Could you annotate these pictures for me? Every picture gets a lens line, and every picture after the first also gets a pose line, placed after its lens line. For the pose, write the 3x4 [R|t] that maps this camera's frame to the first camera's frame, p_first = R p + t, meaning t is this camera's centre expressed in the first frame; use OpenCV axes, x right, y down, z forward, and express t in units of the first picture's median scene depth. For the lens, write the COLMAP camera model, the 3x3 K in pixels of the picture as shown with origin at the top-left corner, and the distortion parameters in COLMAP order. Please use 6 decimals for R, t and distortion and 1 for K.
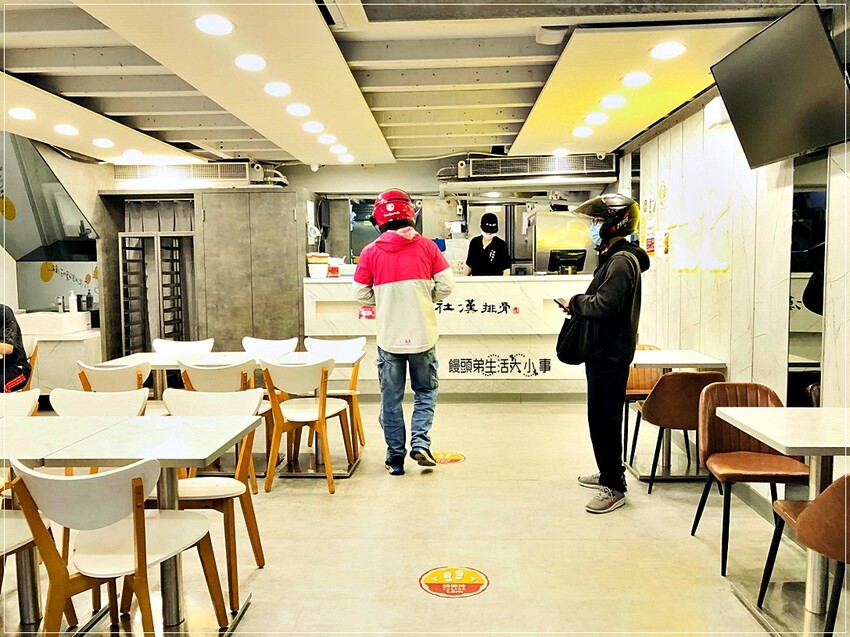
lens RADIAL K [[684.9, 0, 422.4], [0, 684.9, 320.8], [0, 0, 1]] dist [0.010124, -0.016057]
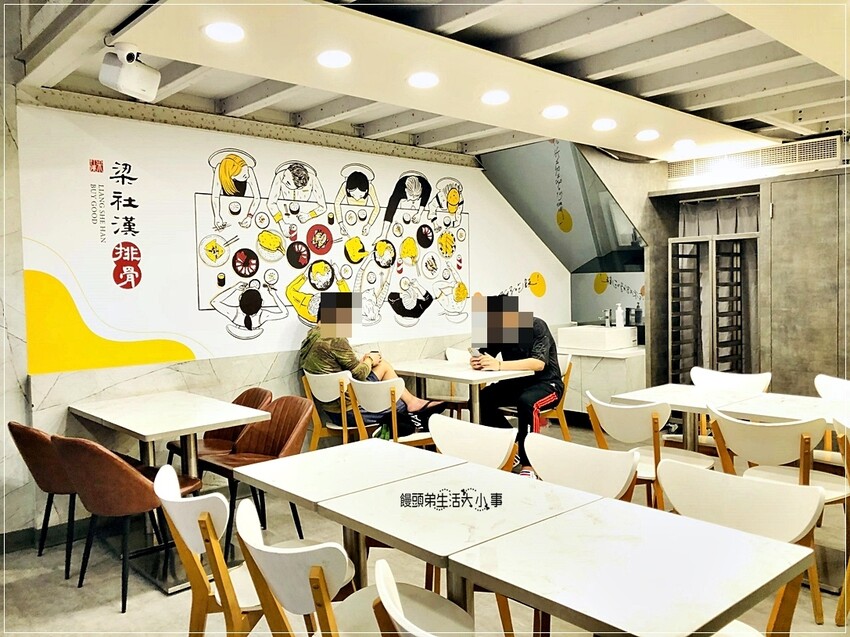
lens RADIAL K [[684.9, 0, 419.3], [0, 684.9, 313.0], [0, 0, 1]] dist [0.010124, -0.016057]
pose [[0.689984, 0.025904, -0.723361, -0.026355], [-0.044269, 0.998999, -0.006452, -0.013488], [0.722470, 0.036474, 0.690440, 0.165727]]
